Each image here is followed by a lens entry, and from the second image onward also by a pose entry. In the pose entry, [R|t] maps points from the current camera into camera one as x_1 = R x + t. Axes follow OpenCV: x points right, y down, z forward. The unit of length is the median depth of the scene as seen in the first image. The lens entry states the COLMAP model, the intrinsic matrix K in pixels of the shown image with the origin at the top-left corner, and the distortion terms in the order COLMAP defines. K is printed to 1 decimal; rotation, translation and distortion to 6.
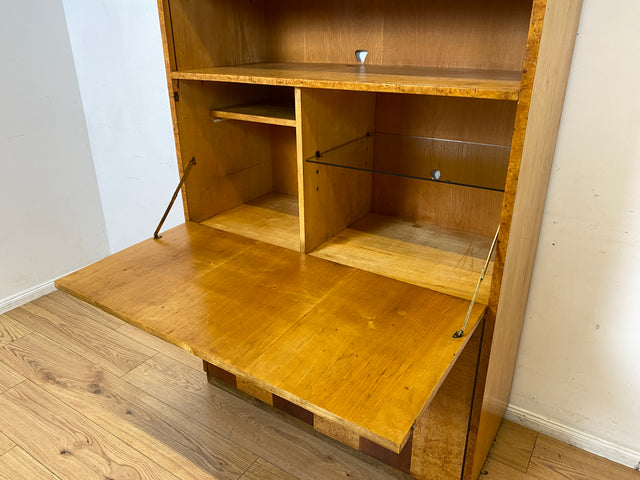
lens RADIAL K [[486.2, 0, 316.6], [0, 486.2, 237.1], [0, 0, 1]] dist [0.055917, -0.067356]
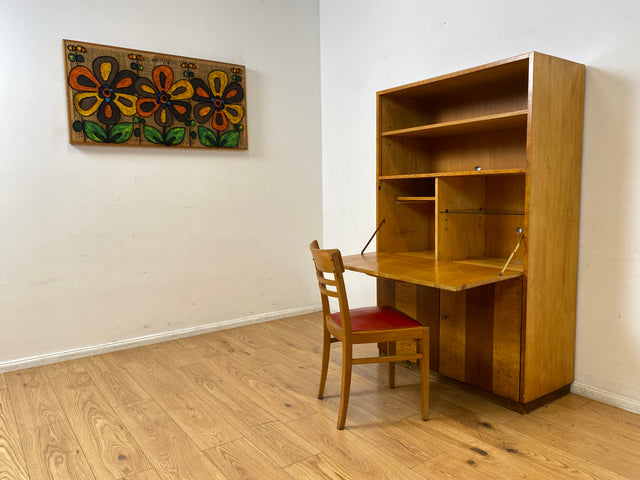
lens RADIAL K [[486.2, 0, 316.6], [0, 486.2, 237.1], [0, 0, 1]] dist [0.055917, -0.067356]
pose [[0.931503, 0.030385, -0.362463, 0.209994], [-0.139048, 0.950564, -0.277657, 0.501144], [0.336107, 0.309038, 0.889678, -0.826084]]
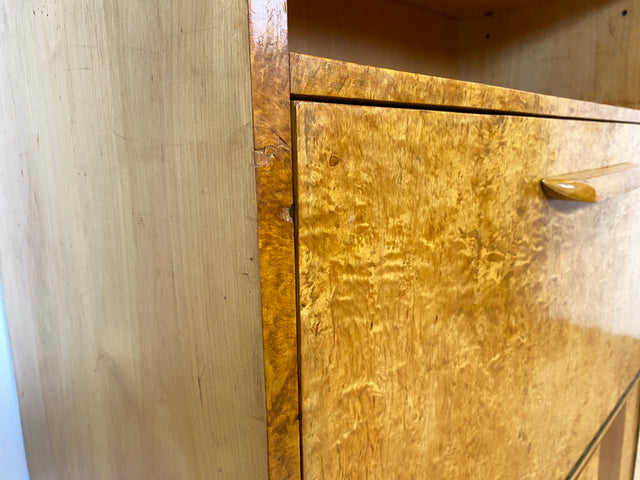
lens RADIAL K [[492.9, 0, 318.9], [0, 492.9, 241.1], [0, 0, 1]] dist [0.000035, 0.000570]
pose [[0.176007, -0.175566, 0.968606, -0.433351], [0.407052, 0.908883, 0.090775, -0.276608], [-0.896287, 0.378296, 0.231434, 0.924760]]
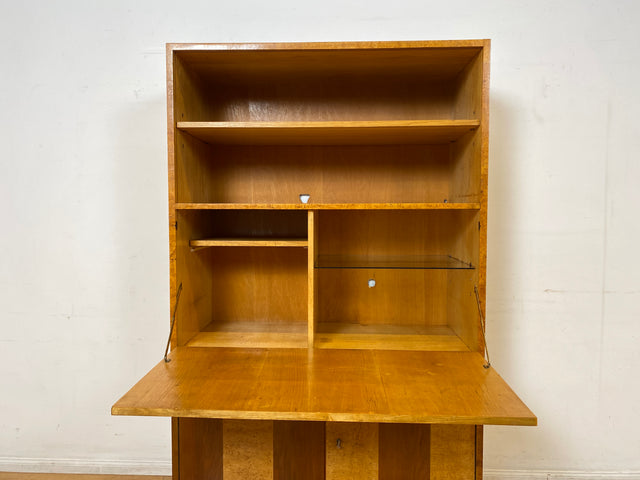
lens RADIAL K [[486.2, 0, 316.6], [0, 486.2, 237.1], [0, 0, 1]] dist [0.055917, -0.067356]
pose [[0.857813, -0.016630, 0.513693, -0.560150], [0.195490, 0.934912, -0.296181, 0.116294], [-0.475332, 0.354490, 0.805231, -0.013665]]
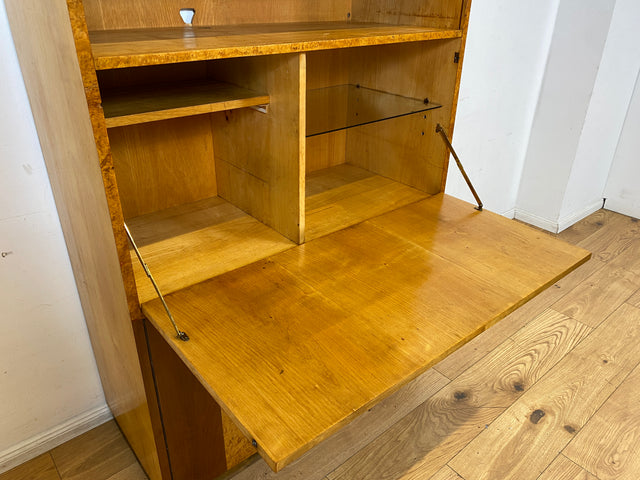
lens RADIAL K [[490.1, 0, 320.3], [0, 490.1, 237.6], [0, 0, 1]] dist [0.018339, -0.001091]
pose [[0.283728, -0.426797, 0.858687, -0.733653], [0.366670, 0.875722, 0.314108, -0.229392], [-0.886031, 0.225734, 0.404961, 0.571583]]
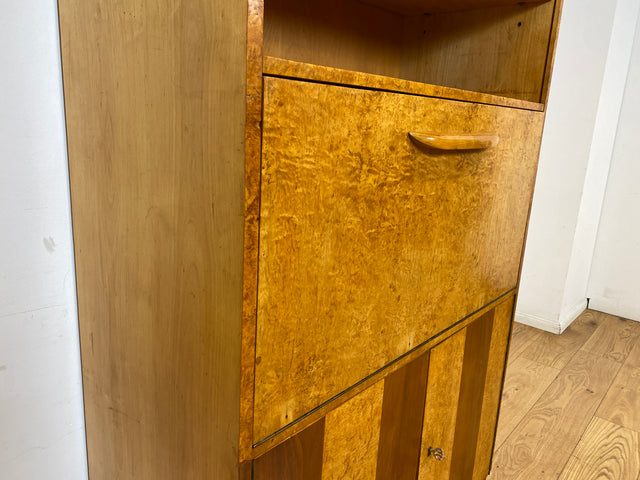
lens RADIAL K [[486.2, 0, 316.6], [0, 486.2, 237.1], [0, 0, 1]] dist [0.055917, -0.067356]
pose [[0.134223, -0.213791, 0.967614, -0.642394], [0.343862, 0.925826, 0.156859, -0.239658], [-0.929378, 0.311672, 0.197782, 0.881221]]
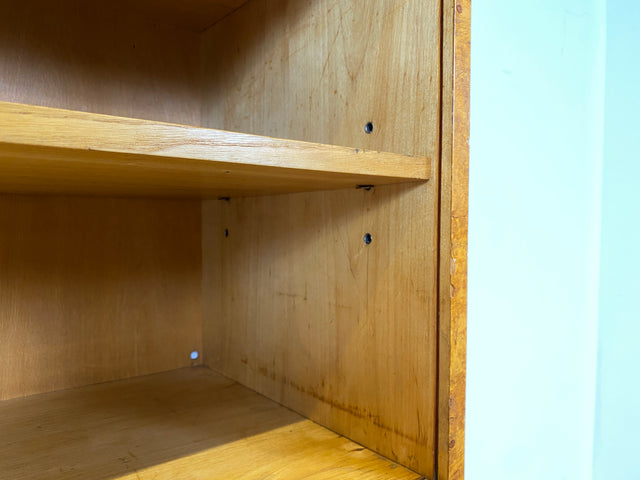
lens RADIAL K [[492.9, 0, 318.9], [0, 492.9, 241.1], [0, 0, 1]] dist [0.000035, 0.000570]
pose [[0.308323, -0.016240, 0.951143, -0.009073], [0.366991, 0.924485, -0.103179, -0.303104], [-0.877642, 0.380873, 0.291000, 0.553235]]
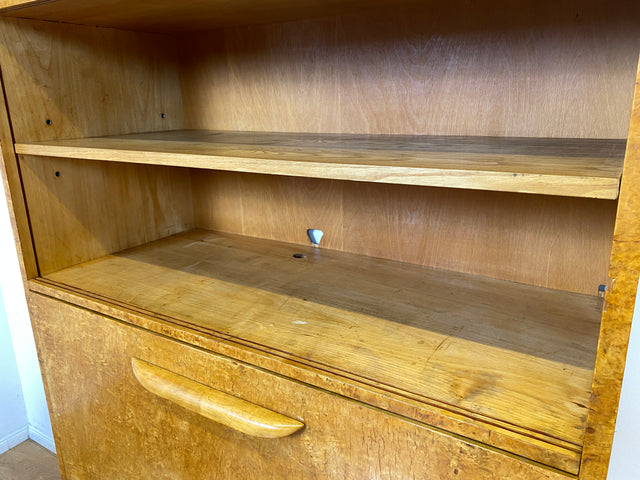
lens RADIAL K [[490.1, 0, 320.3], [0, 490.1, 237.6], [0, 0, 1]] dist [0.018339, -0.001091]
pose [[0.999808, -0.015558, 0.011903, 0.092835], [0.016946, 0.991742, -0.127127, -0.285641], [-0.009827, 0.127304, 0.991815, 0.298748]]
